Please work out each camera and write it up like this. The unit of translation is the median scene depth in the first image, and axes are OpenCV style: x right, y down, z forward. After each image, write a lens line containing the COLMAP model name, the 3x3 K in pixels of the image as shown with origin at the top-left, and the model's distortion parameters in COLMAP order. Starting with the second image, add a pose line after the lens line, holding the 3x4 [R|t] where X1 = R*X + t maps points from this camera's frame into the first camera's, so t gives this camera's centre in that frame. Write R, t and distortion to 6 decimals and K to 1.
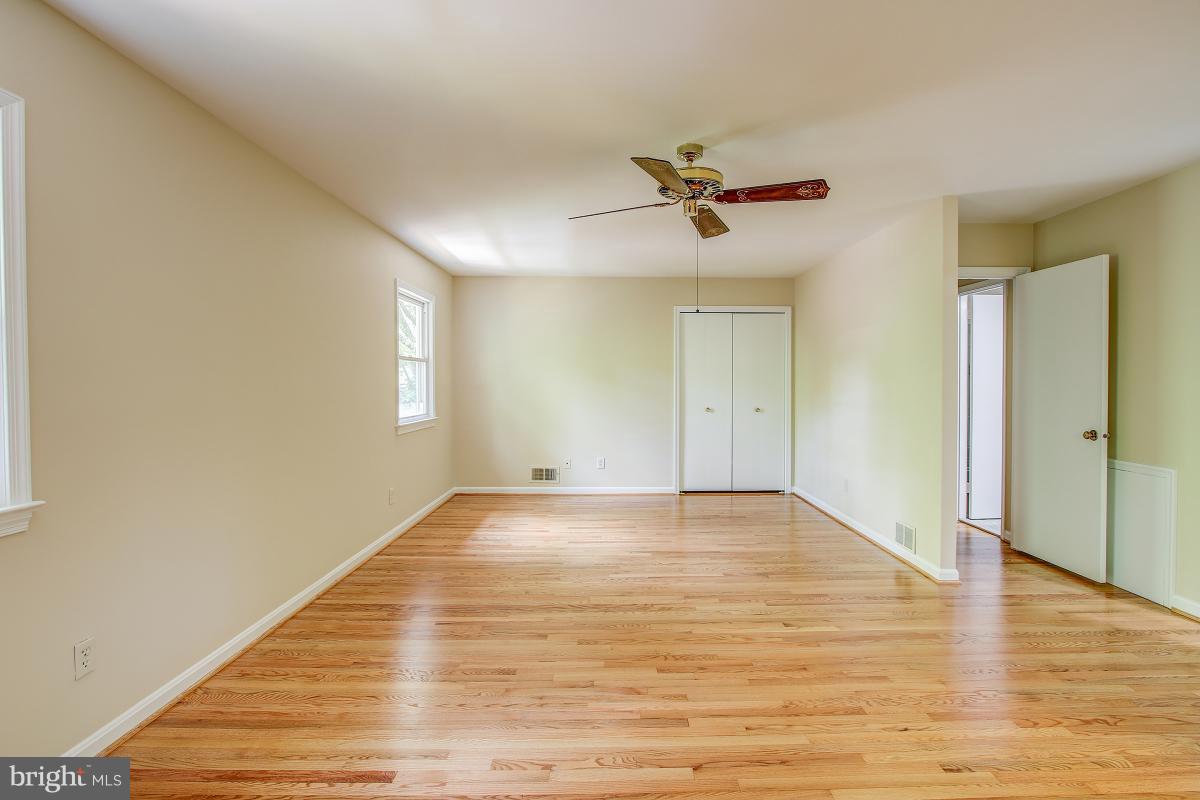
lens RADIAL K [[582.3, 0, 628.1], [0, 582.3, 394.3], [0, 0, 1]] dist [-0.015606, 0.000520]
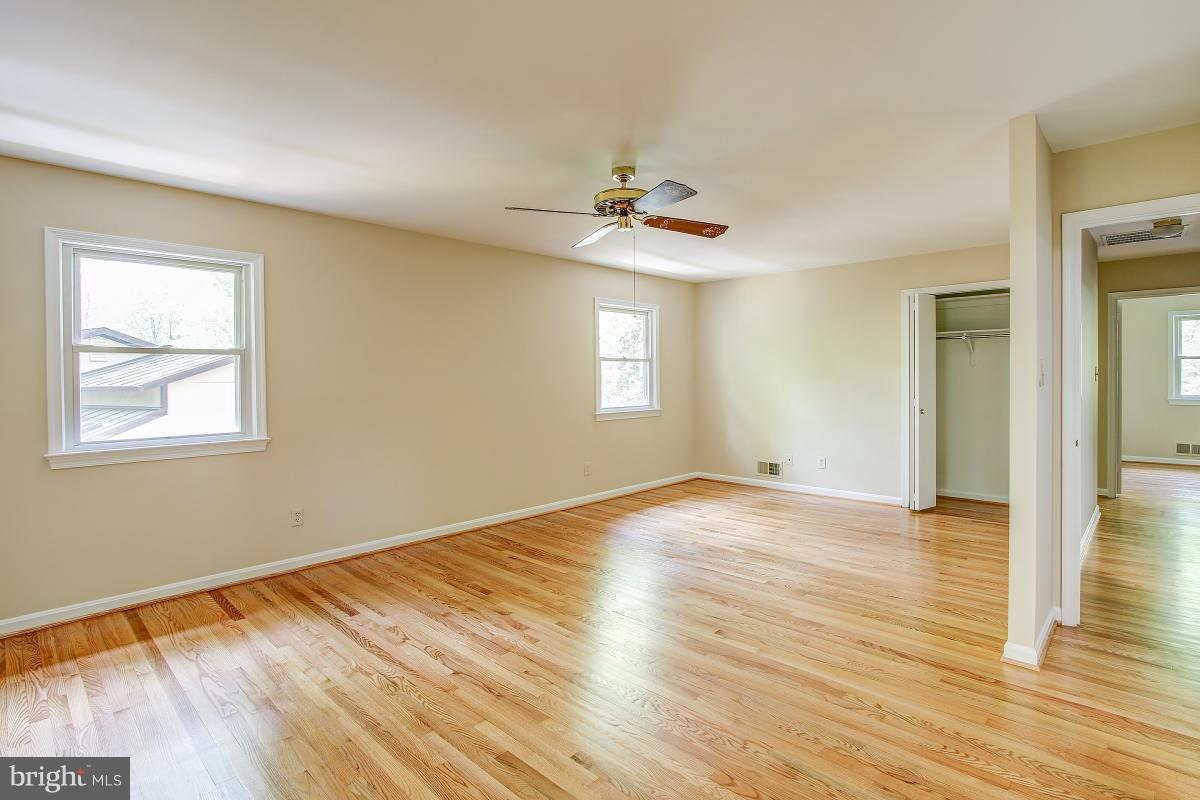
lens RADIAL K [[578.4, 0, 602.9], [0, 578.4, 384.3], [0, 0, 1]] dist [-0.011168, 0.001052]
pose [[0.717745, 0.003189, -0.696299, 0.587520], [-0.006833, 0.999974, -0.002464, -0.007697], [0.696272, 0.006527, 0.717748, 0.128503]]
